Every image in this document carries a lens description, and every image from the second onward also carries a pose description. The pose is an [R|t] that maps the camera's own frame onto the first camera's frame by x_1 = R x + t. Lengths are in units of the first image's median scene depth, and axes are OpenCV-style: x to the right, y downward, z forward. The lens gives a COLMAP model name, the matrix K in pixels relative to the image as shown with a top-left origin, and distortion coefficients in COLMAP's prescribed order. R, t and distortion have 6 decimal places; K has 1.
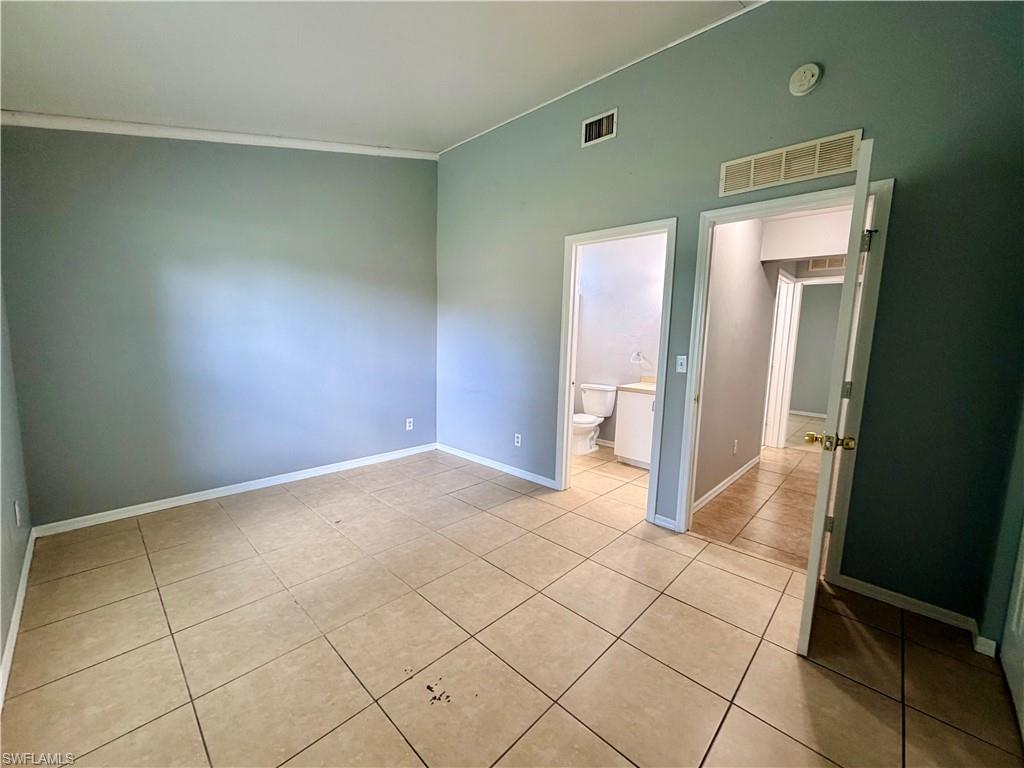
lens RADIAL K [[408.8, 0, 514.0], [0, 408.8, 387.2], [0, 0, 1]] dist [-0.000277, -0.000424]
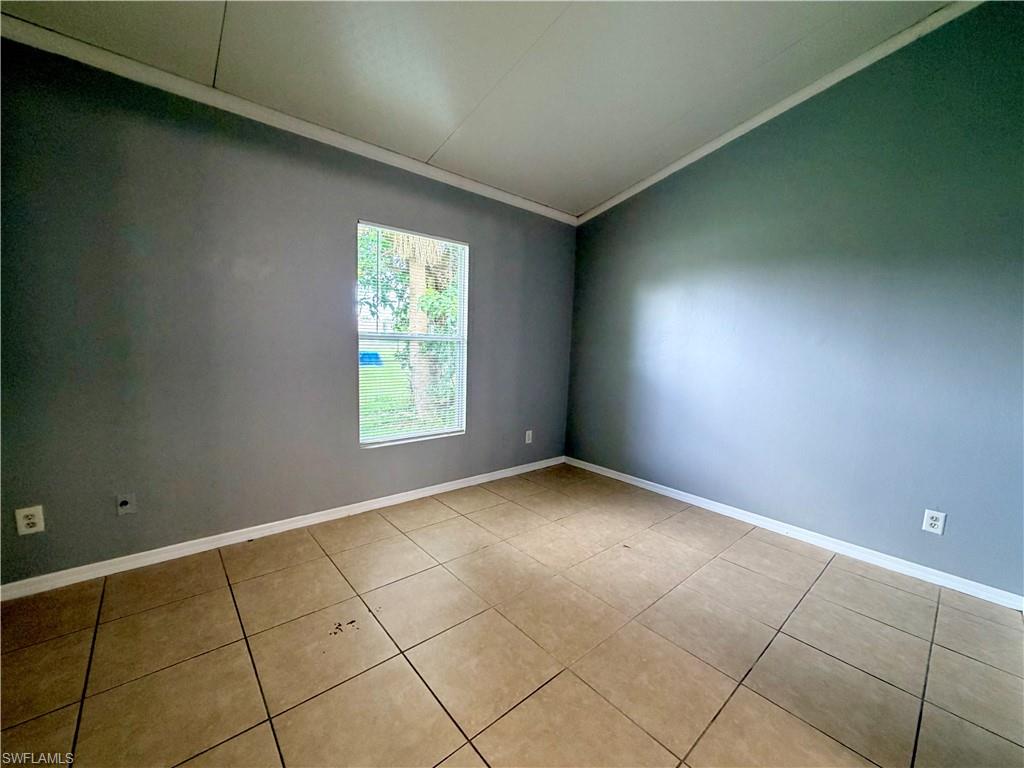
lens RADIAL K [[408.8, 0, 511.4], [0, 408.8, 386.1], [0, 0, 1]] dist [-0.000277, -0.000424]
pose [[-0.104718, 0.077161, -0.991504, 0.543336], [-0.162300, 0.982293, 0.093586, -0.071695], [0.981169, 0.170721, -0.090340, 0.910129]]
